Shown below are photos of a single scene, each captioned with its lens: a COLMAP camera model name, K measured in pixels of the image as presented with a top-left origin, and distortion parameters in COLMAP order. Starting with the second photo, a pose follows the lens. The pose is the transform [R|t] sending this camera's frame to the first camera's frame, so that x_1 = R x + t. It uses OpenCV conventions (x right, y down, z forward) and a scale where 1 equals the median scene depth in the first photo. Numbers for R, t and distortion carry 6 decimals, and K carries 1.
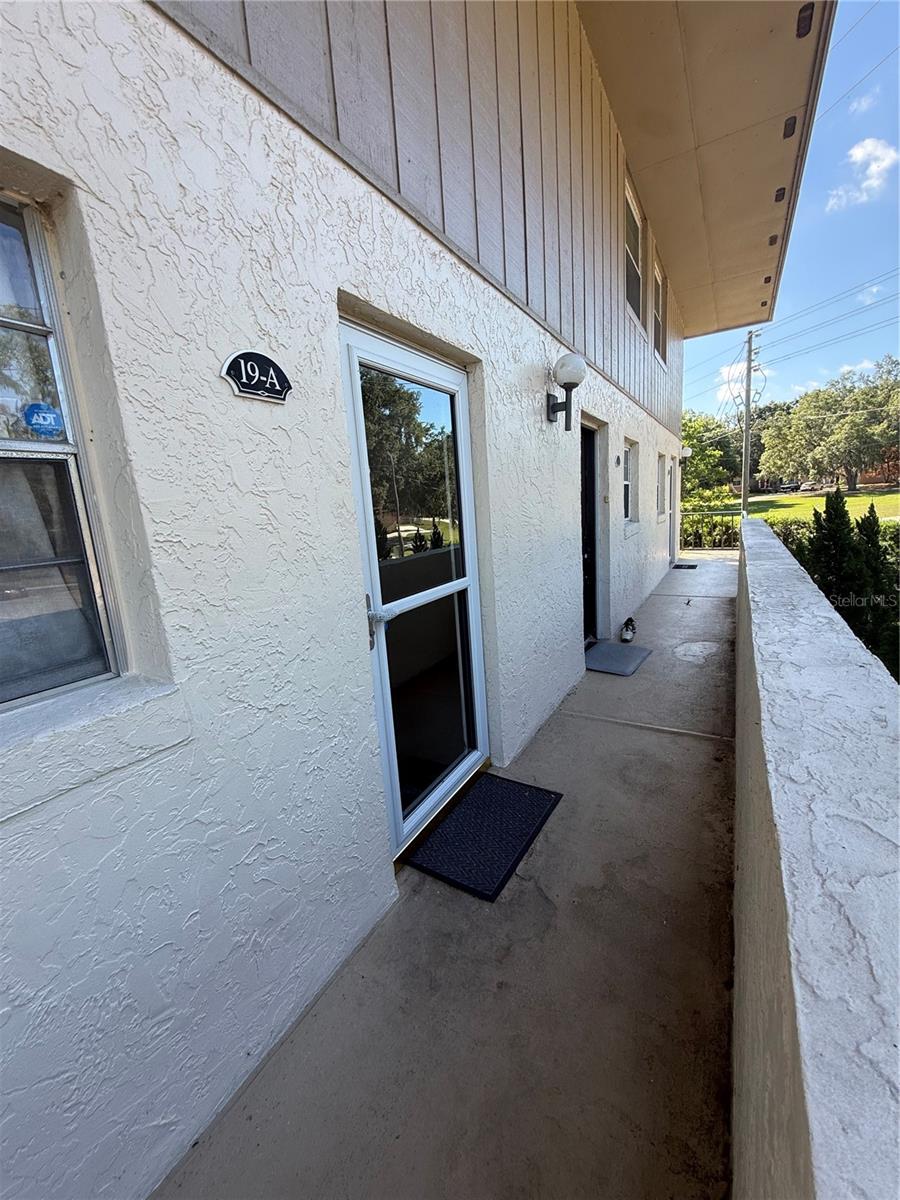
lens RADIAL K [[480.4, 0, 450.4], [0, 480.4, 600.1], [0, 0, 1]] dist [0.000468, -0.000269]
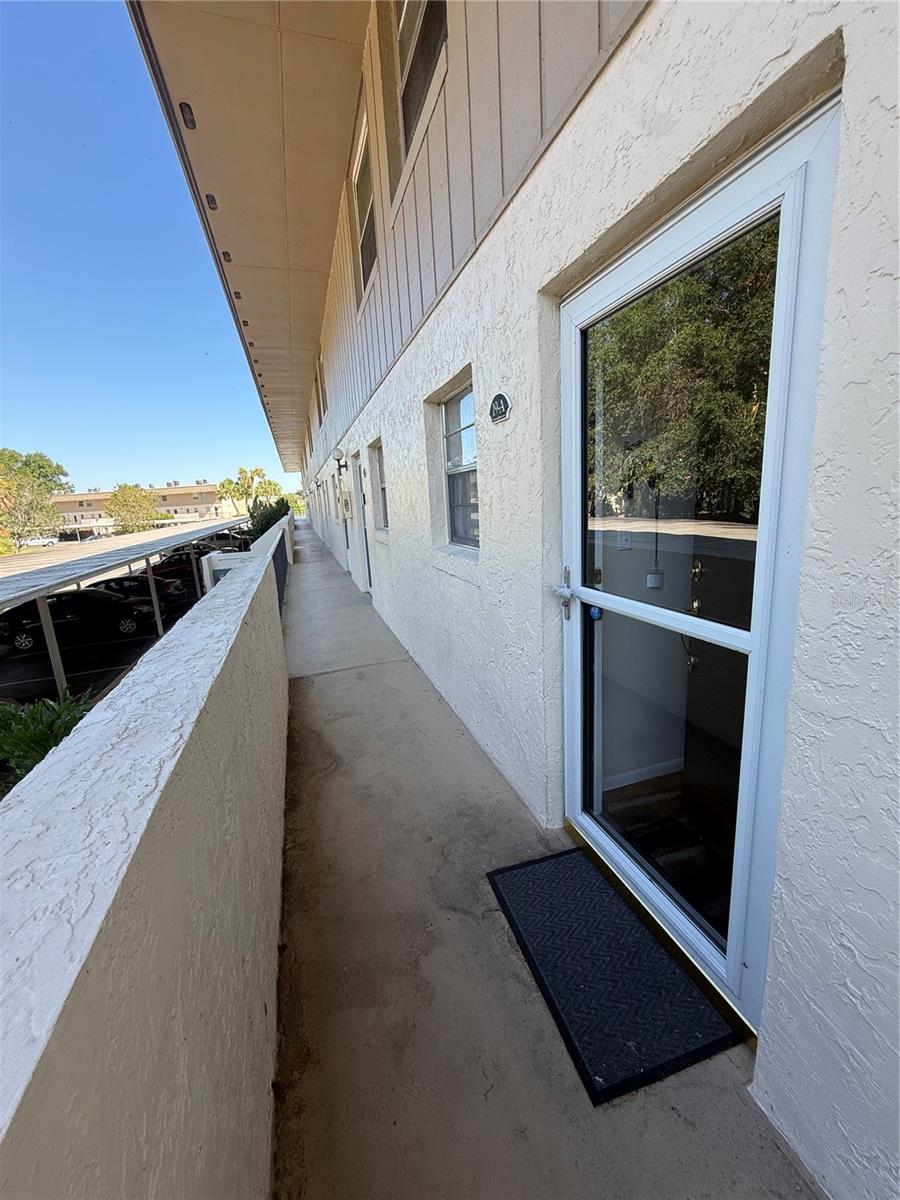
lens RADIAL K [[480.4, 0, 447.6], [0, 480.4, 598.5], [0, 0, 1]] dist [0.000468, -0.000269]
pose [[-0.666366, 0.255477, -0.700491, 0.717174], [-0.038357, 0.926479, 0.374386, -0.314855], [0.744637, 0.276347, -0.607575, 1.389739]]
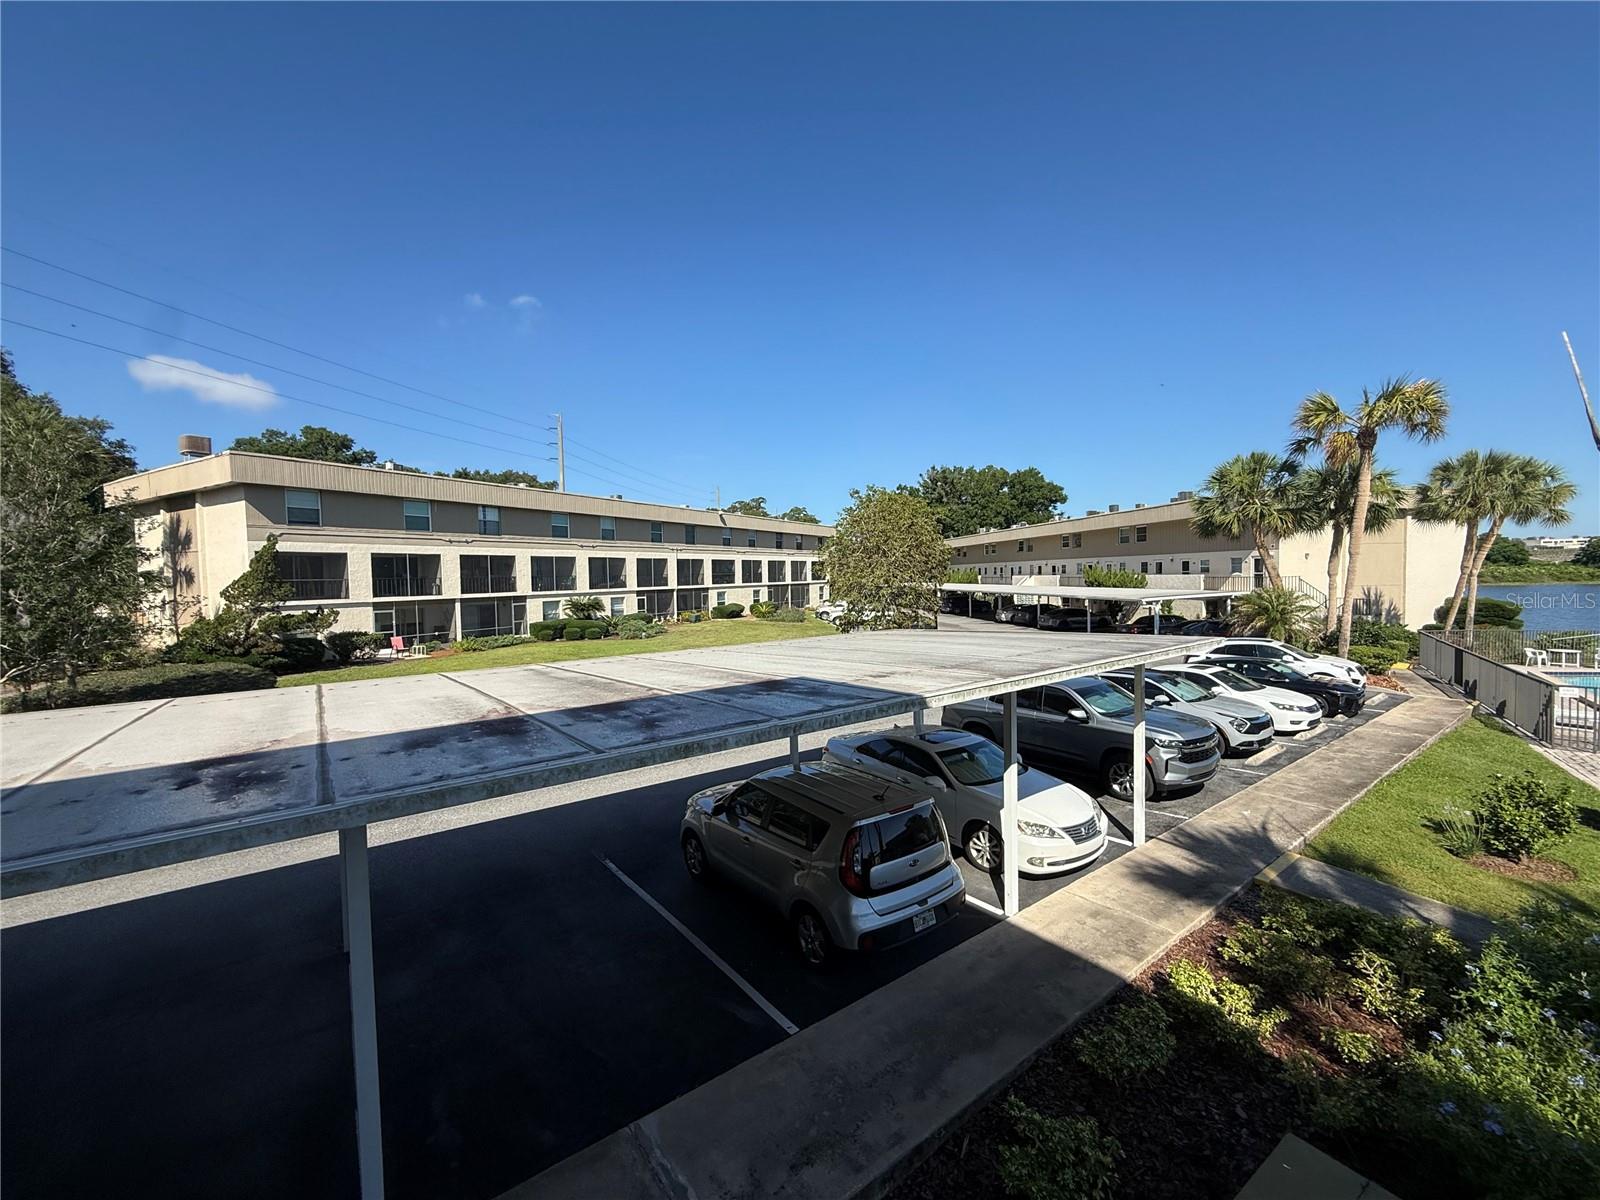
lens RADIAL K [[640.5, 0, 796.9], [0, 640.5, 599.7], [0, 0, 1]] dist [0.000468, -0.000269]
pose [[-0.922950, 0.077450, 0.377047, 0.409390], [0.157300, 0.969913, 0.185812, -0.198899], [-0.351312, 0.230805, -0.907364, 0.868960]]
